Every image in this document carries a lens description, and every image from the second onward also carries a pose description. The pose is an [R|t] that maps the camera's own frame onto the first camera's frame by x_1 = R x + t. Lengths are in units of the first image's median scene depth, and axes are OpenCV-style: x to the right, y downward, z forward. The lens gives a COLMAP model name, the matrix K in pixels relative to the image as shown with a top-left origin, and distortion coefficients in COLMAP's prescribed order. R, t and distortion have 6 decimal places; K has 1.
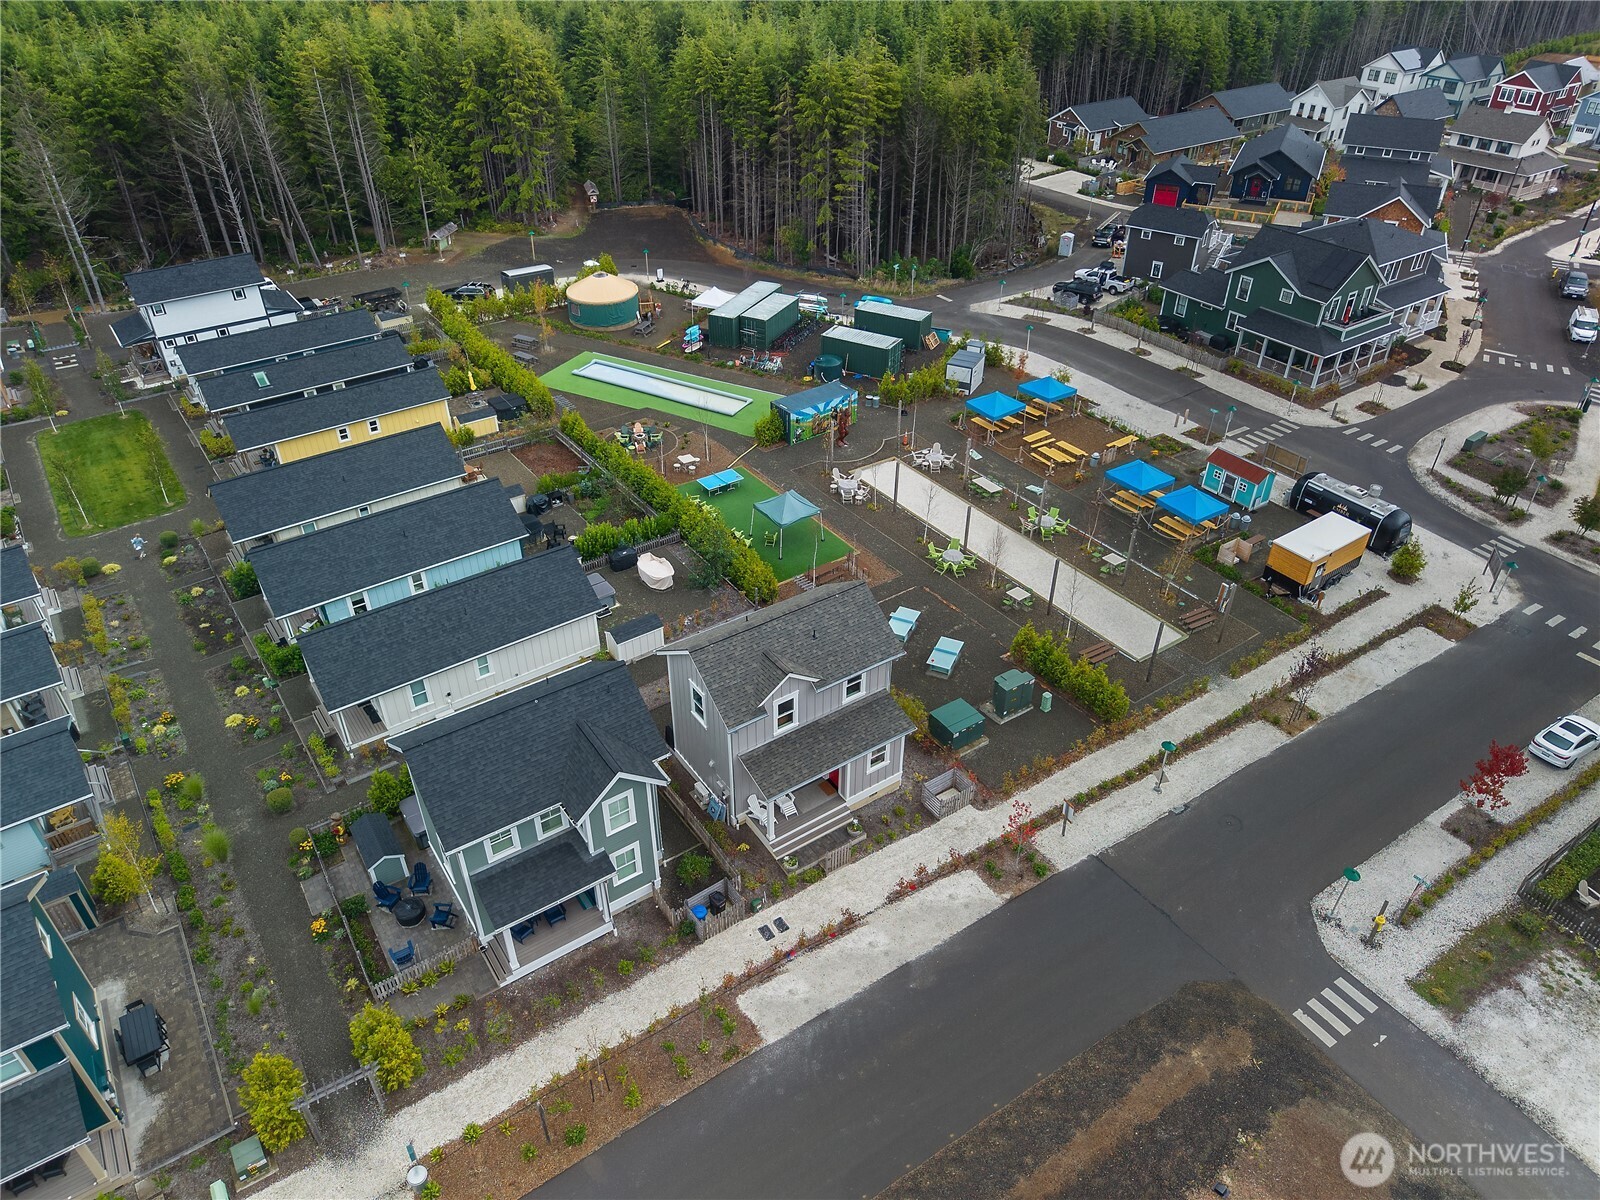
lens RADIAL K [[1069.7, 0, 793.6], [0, 1069.7, 566.8], [0, 0, 1]] dist [0.016981, -0.014446]
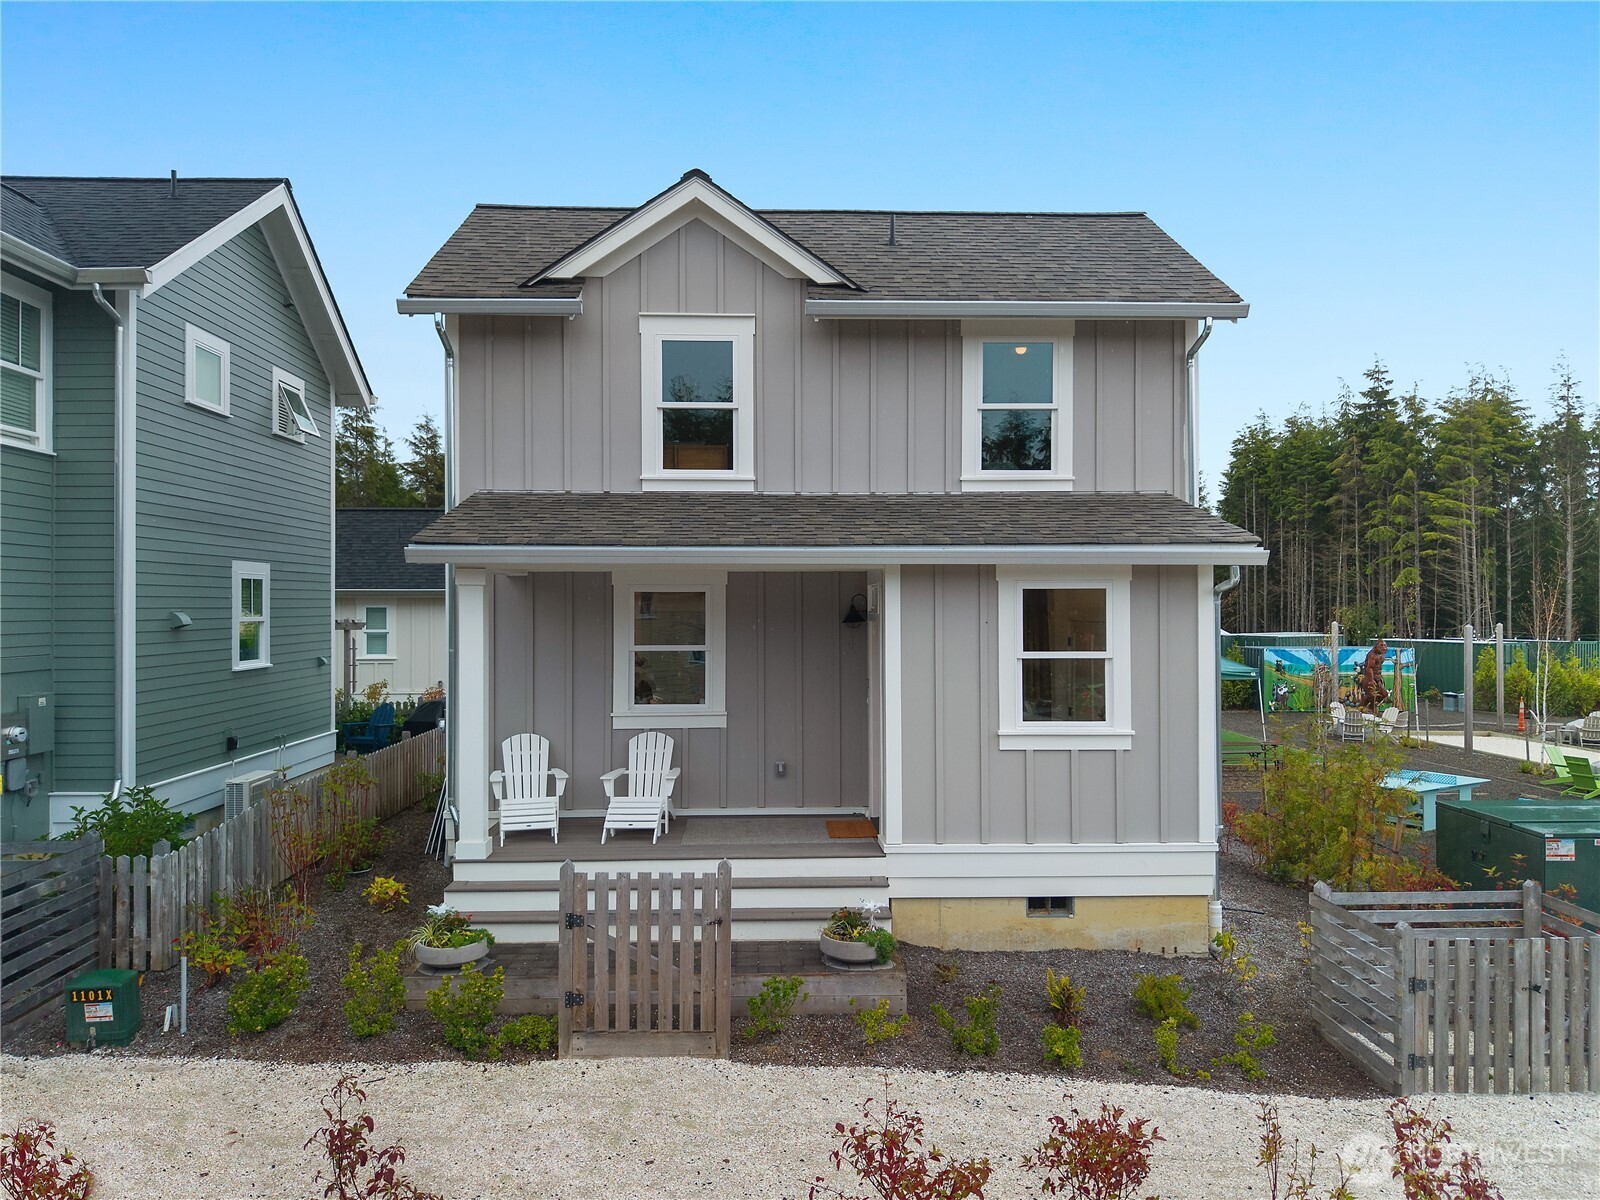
lens RADIAL K [[1069.7, 0, 810.1], [0, 1069.7, 602.2], [0, 0, 1]] dist [0.016981, -0.014446]
pose [[0.849438, -0.004725, -0.527667, 0.088511], [-0.294768, 0.825154, -0.481906, 0.168881], [0.437684, 0.564888, 0.699524, 0.484785]]
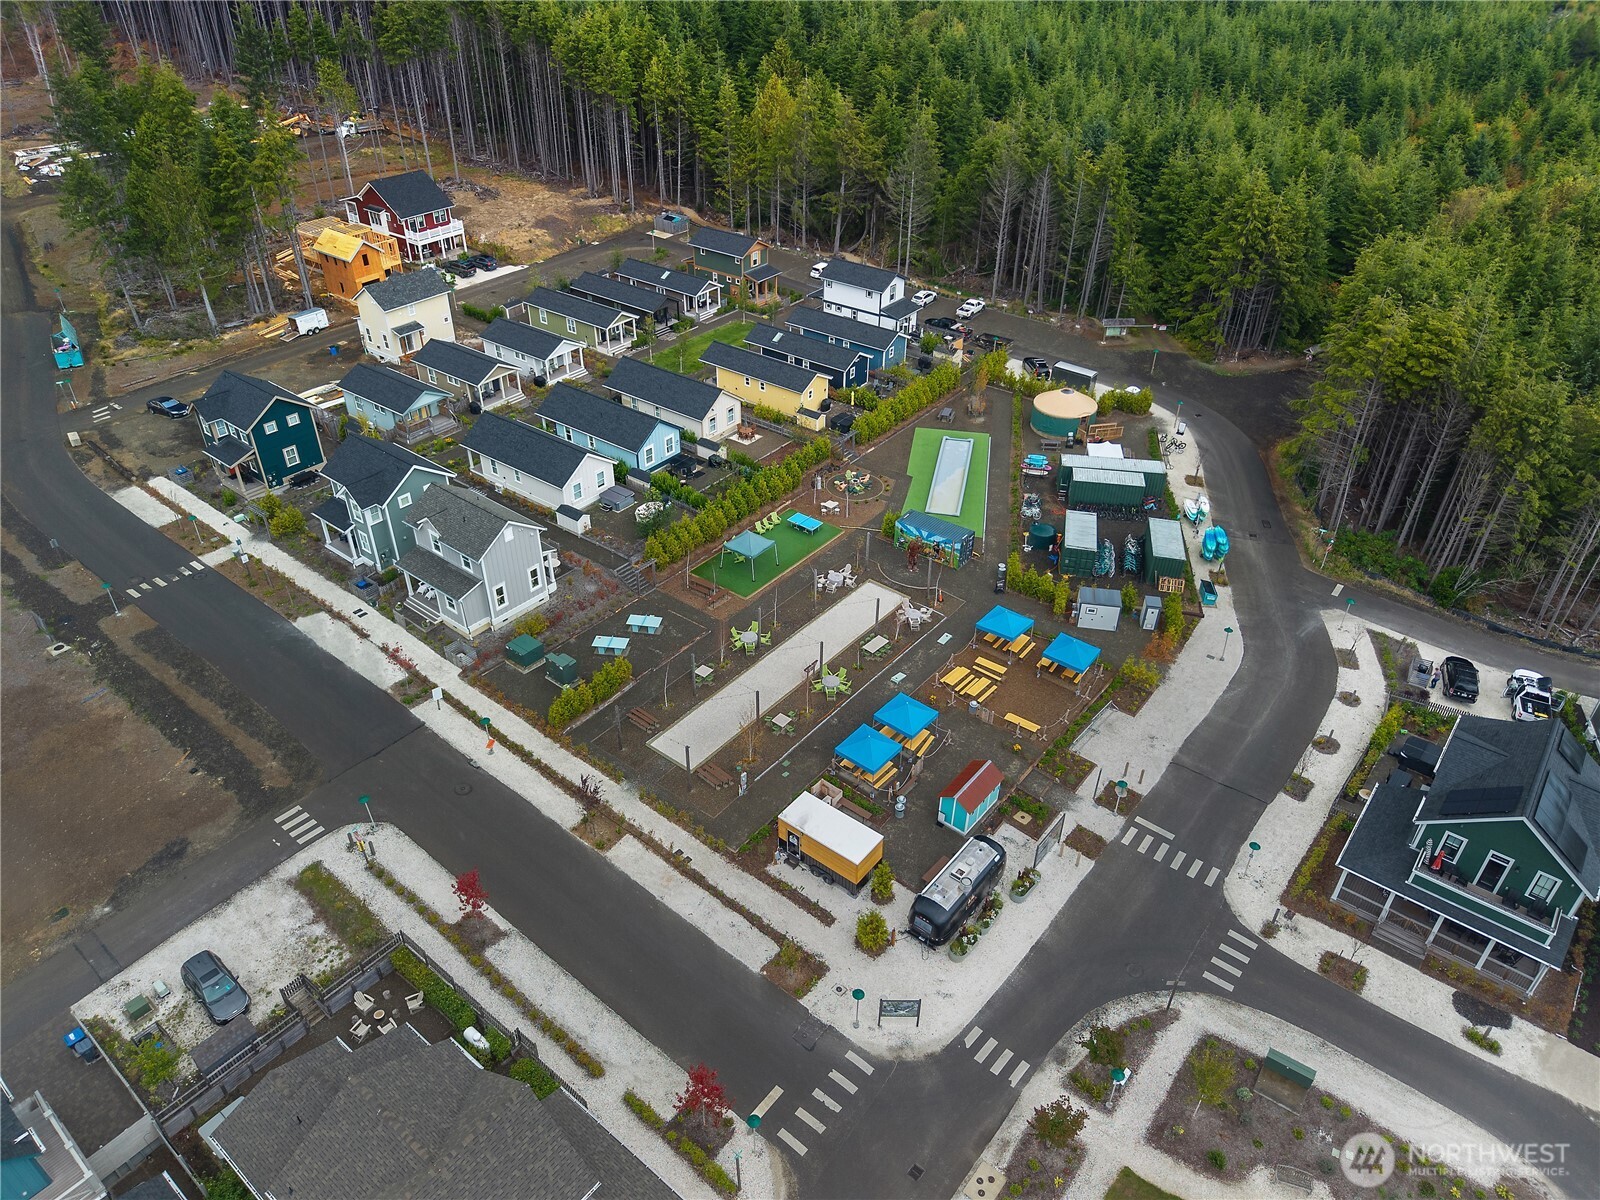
lens RADIAL K [[1069.7, 0, 801.9], [0, 1069.7, 608.1], [0, 0, 1]] dist [0.016981, -0.014446]
pose [[0.293780, 0.548472, -0.782861, 0.922361], [-0.542498, 0.769990, 0.335874, -0.400592], [0.787013, 0.326027, 0.523753, 0.328974]]
